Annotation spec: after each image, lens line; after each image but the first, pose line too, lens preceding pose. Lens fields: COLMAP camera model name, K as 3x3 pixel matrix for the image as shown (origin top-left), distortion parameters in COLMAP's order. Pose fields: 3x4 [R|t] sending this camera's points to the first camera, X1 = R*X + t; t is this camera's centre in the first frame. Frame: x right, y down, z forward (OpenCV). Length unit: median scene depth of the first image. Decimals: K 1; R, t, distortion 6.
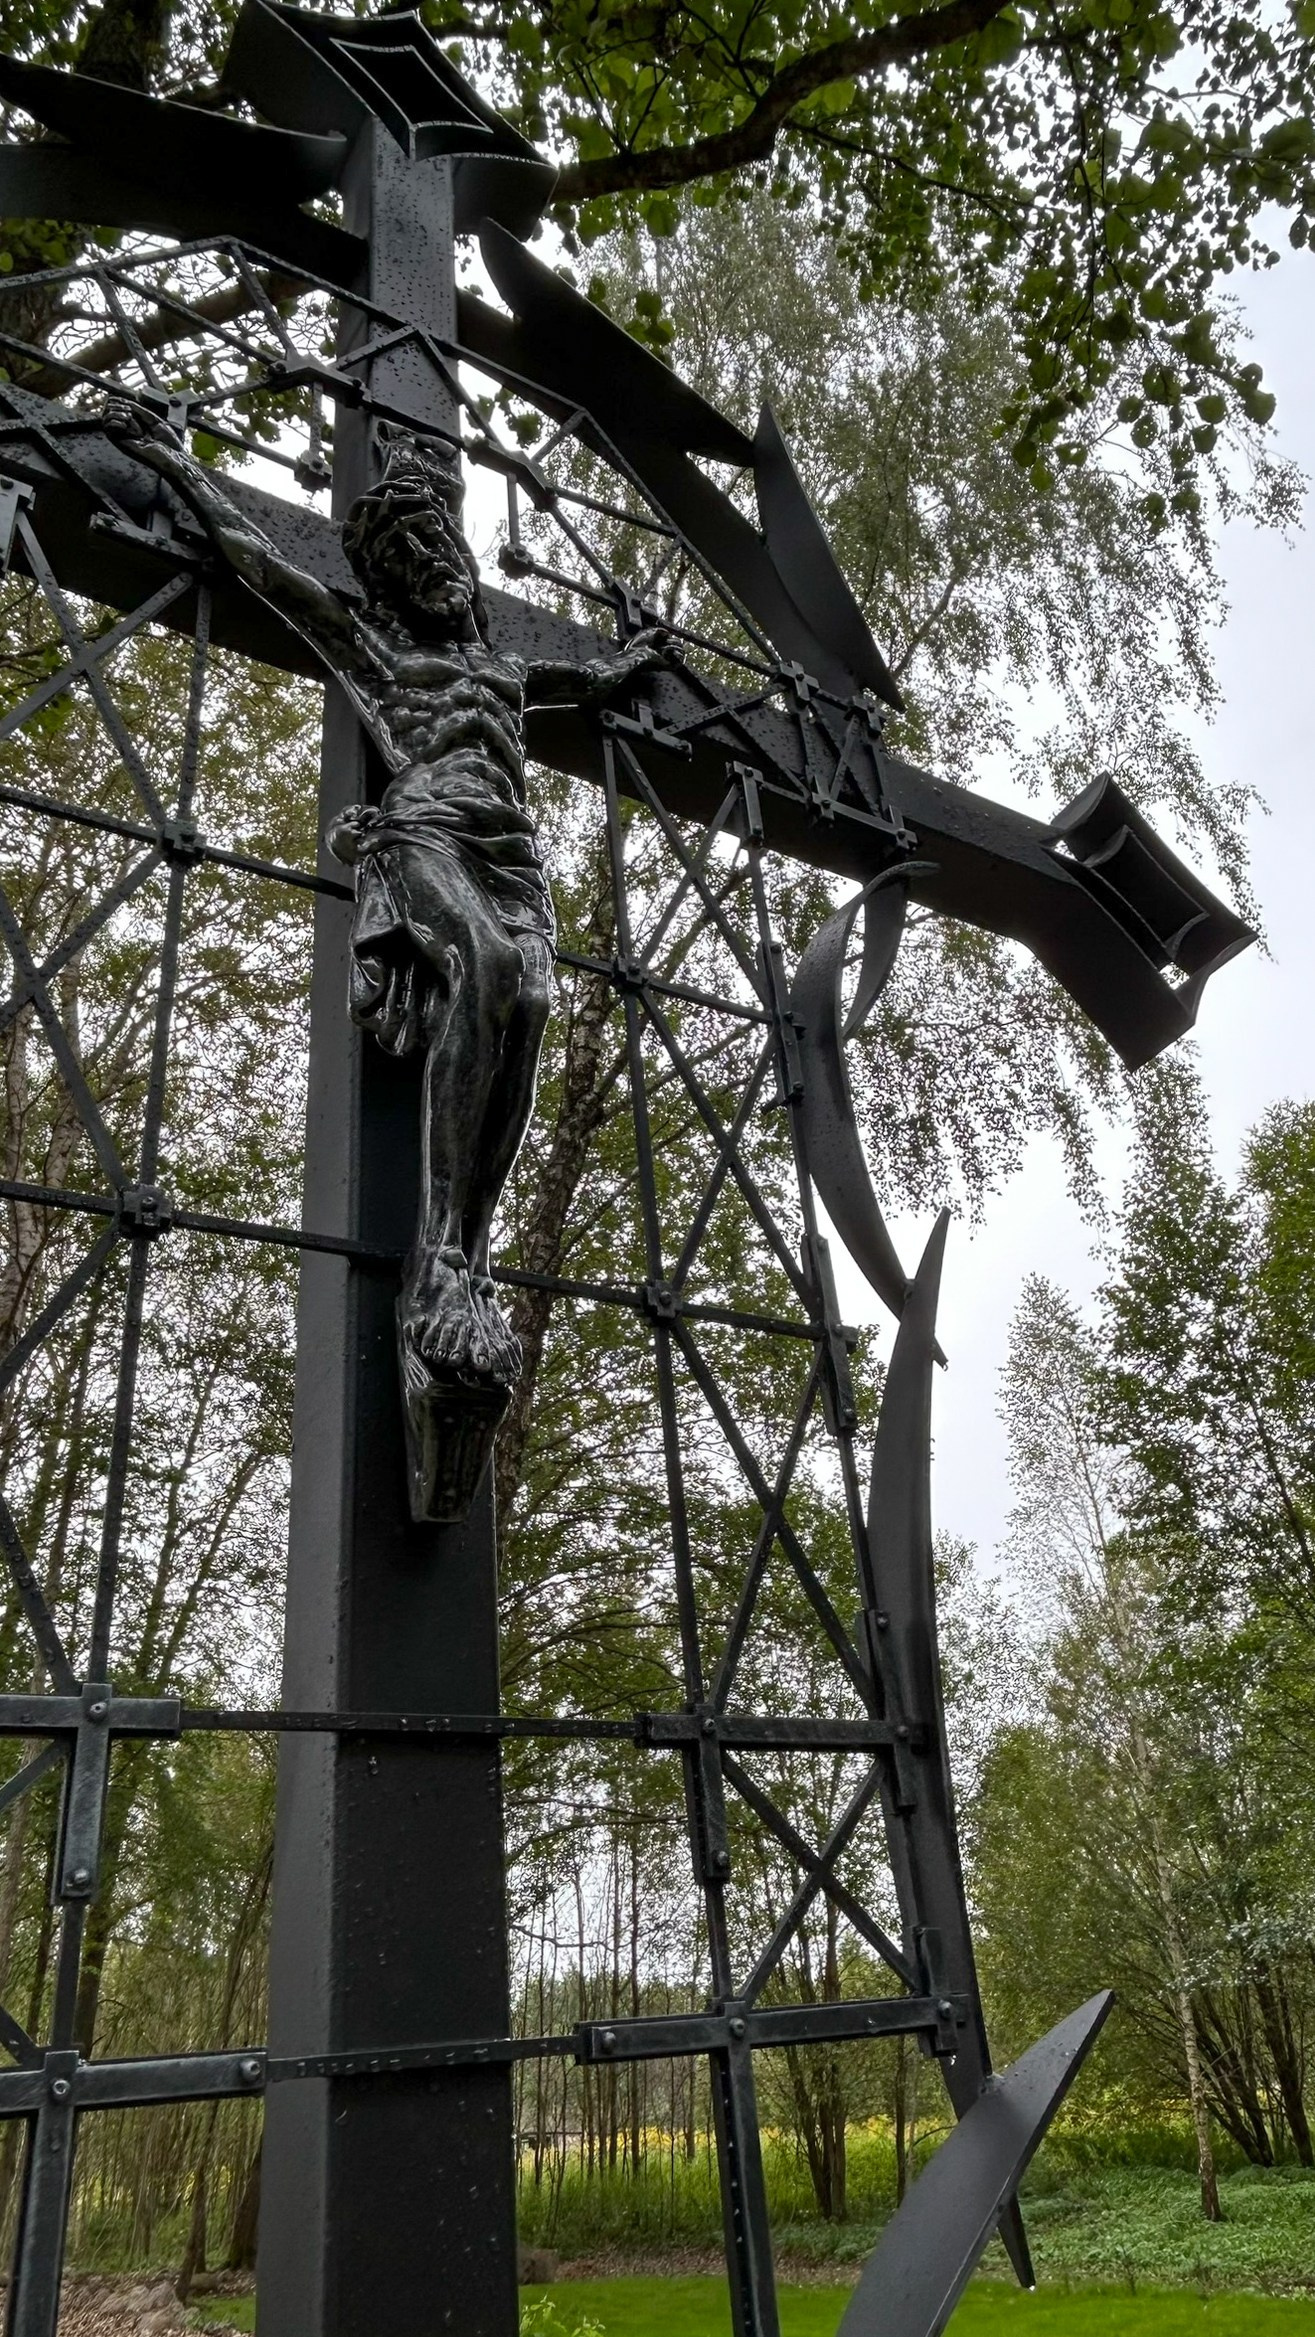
lens RADIAL K [[1504.7, 0, 677.2], [0, 1504.7, 1164.4], [0, 0, 1]] dist [-0.006327, -0.003474]
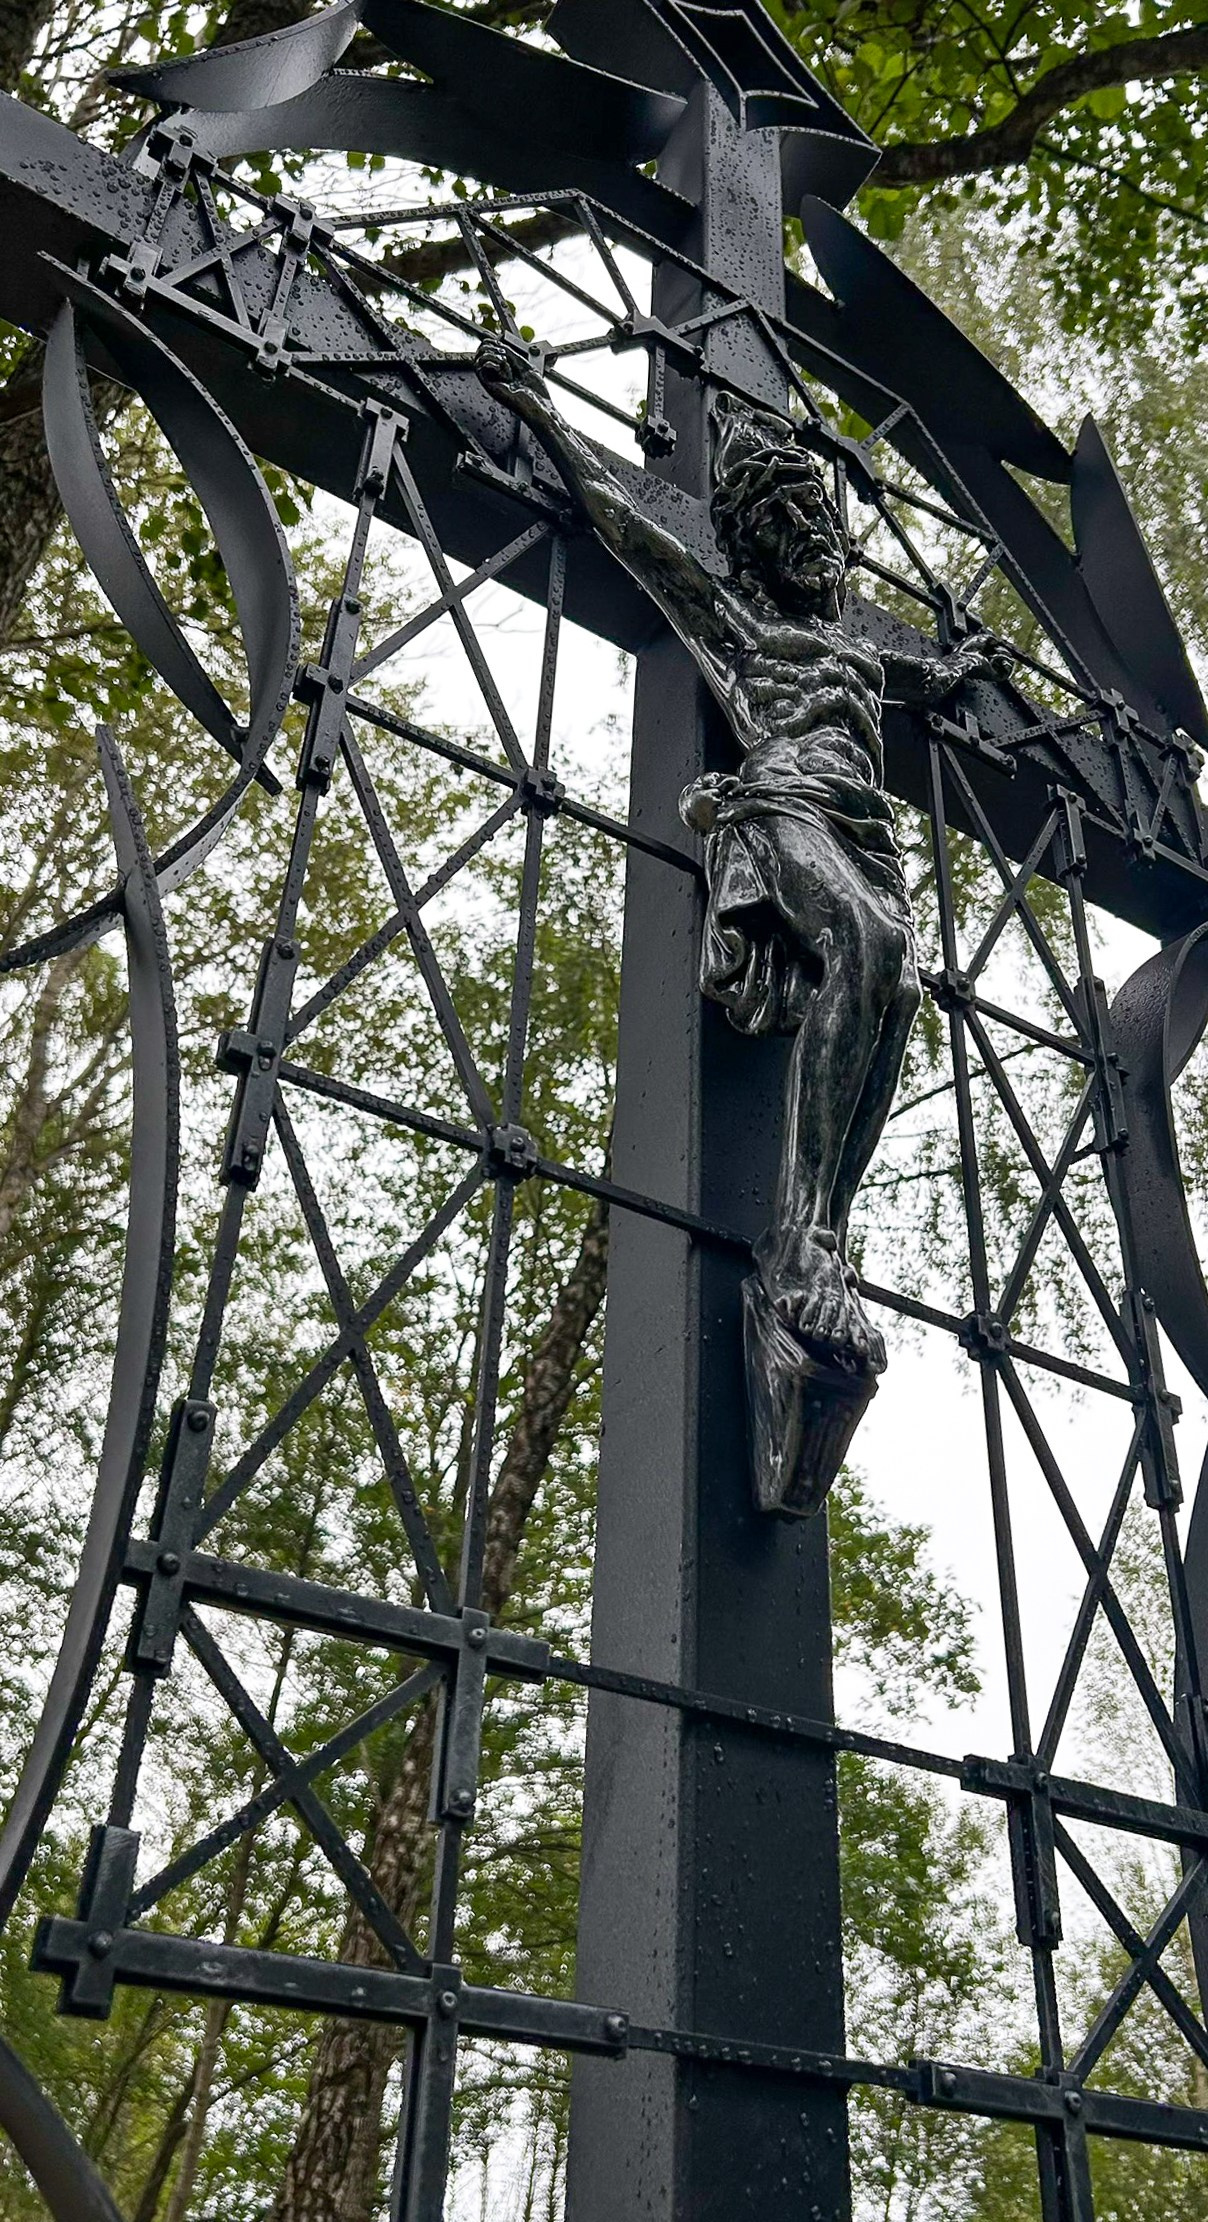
lens RADIAL K [[1792.1, 0, 595.8], [0, 1792.1, 1180.0], [0, 0, 1]] dist [-0.037433, 0.064027]
pose [[0.991019, 0.115860, -0.066767, -0.006710], [-0.120045, 0.990800, -0.062494, 0.003430], [0.058912, 0.069948, 0.995810, -0.003815]]
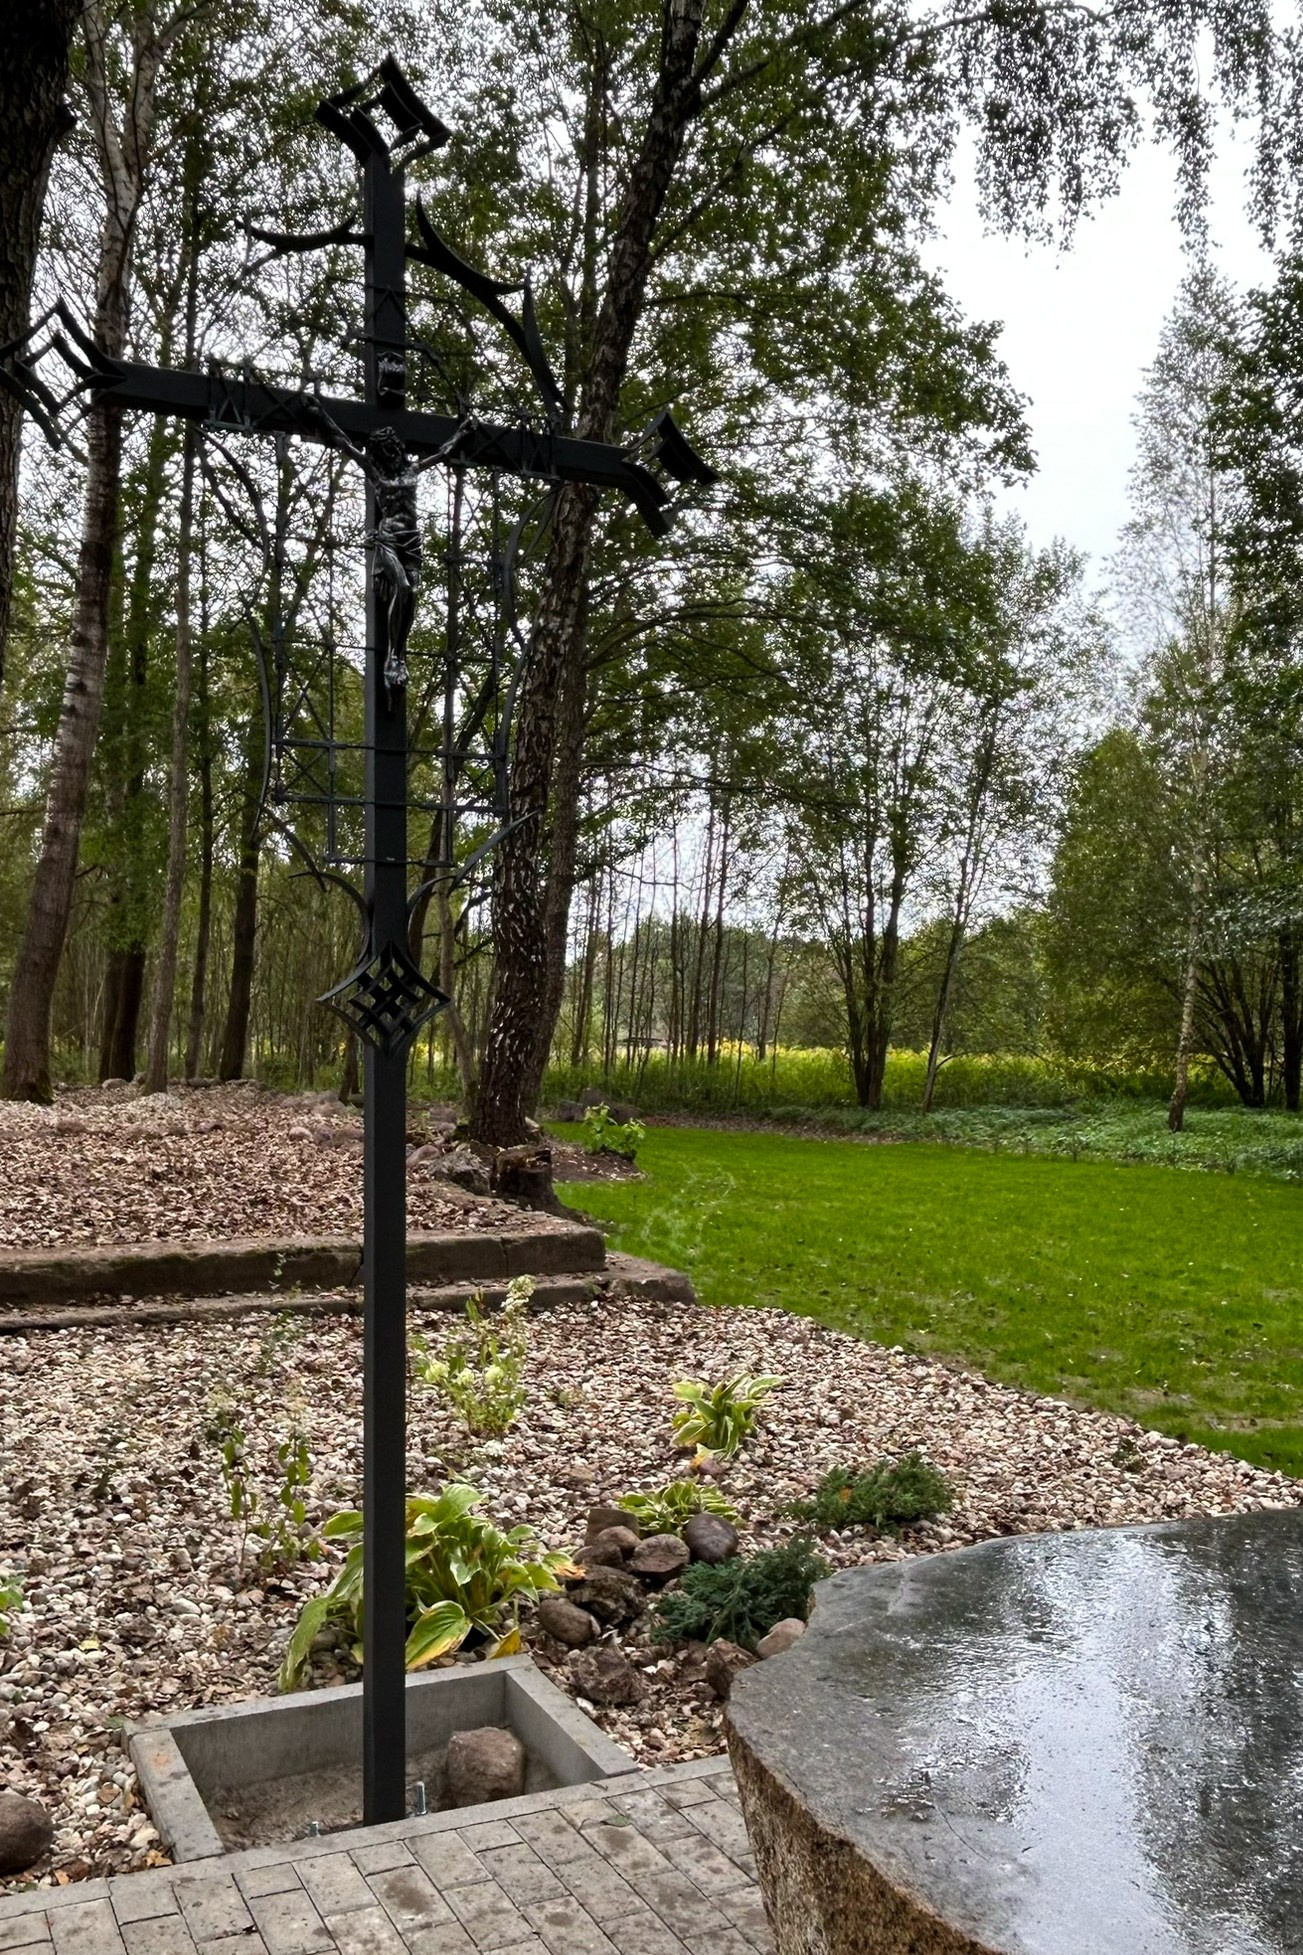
lens RADIAL K [[1632.5, 0, 651.5], [0, 1632.5, 977.5], [0, 0, 1]] dist [0.008684, -0.003925]
pose [[0.993044, 0.085679, -0.080762, 0.035385], [-0.033403, 0.862740, 0.504544, -0.051813], [0.112905, -0.498337, 0.859601, -0.118279]]
